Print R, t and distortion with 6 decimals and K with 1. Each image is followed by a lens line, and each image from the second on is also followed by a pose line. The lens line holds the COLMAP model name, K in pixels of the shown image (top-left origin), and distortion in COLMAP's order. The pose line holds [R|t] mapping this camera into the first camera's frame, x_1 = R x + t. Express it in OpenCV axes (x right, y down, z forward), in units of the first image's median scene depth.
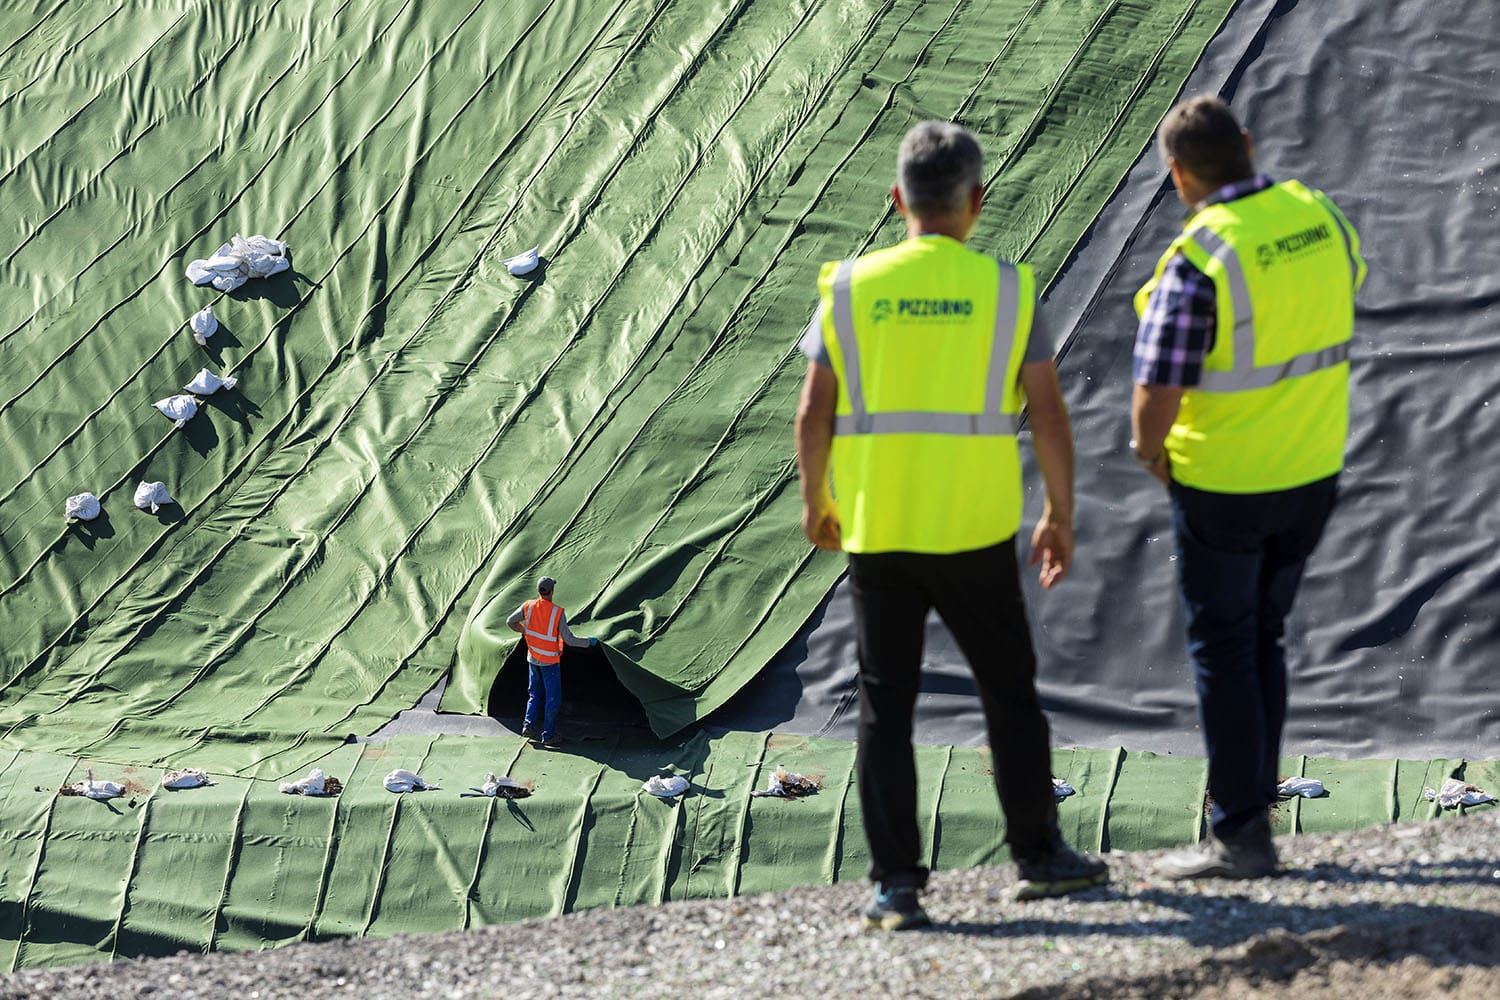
lens RADIAL K [[5791.2, 0, 750.0], [0, 5791.2, 500.0], [0, 0, 1]] dist [0.035419, -1.462033]
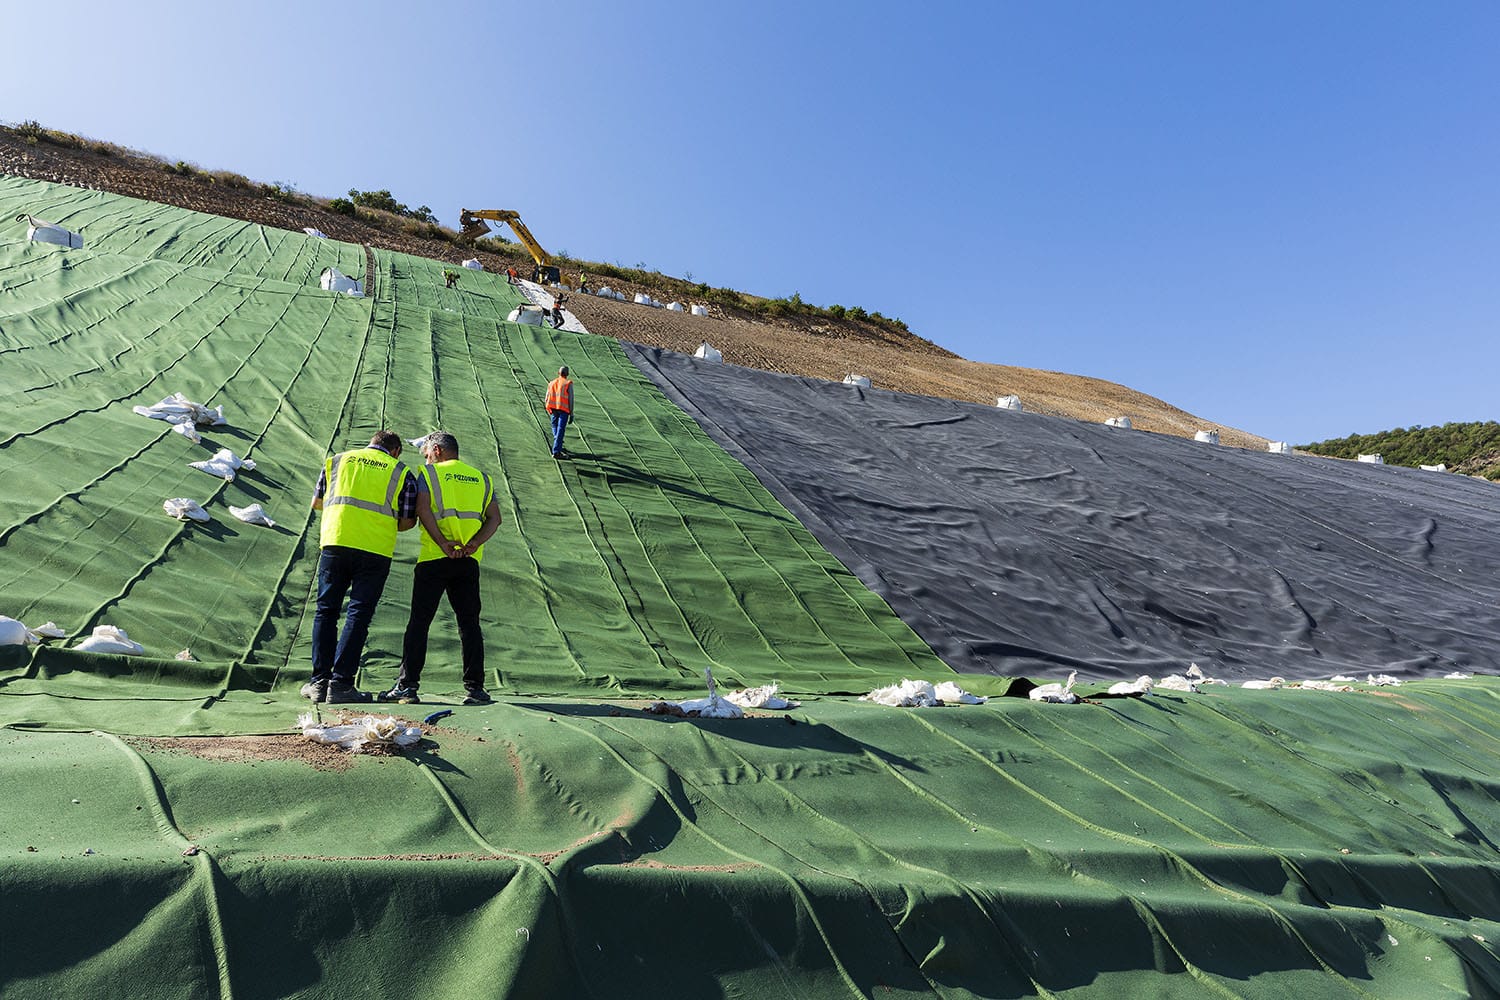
lens RADIAL K [[1005.1, 0, 750.0], [0, 1005.1, 500.0], [0, 0, 1]] dist [0.014744, 0.001001]
pose [[0.676853, 0.128236, 0.724863, -0.168225], [0.127331, 0.949470, -0.286870, 0.054100], [-0.725022, 0.286467, 0.626323, 0.843789]]
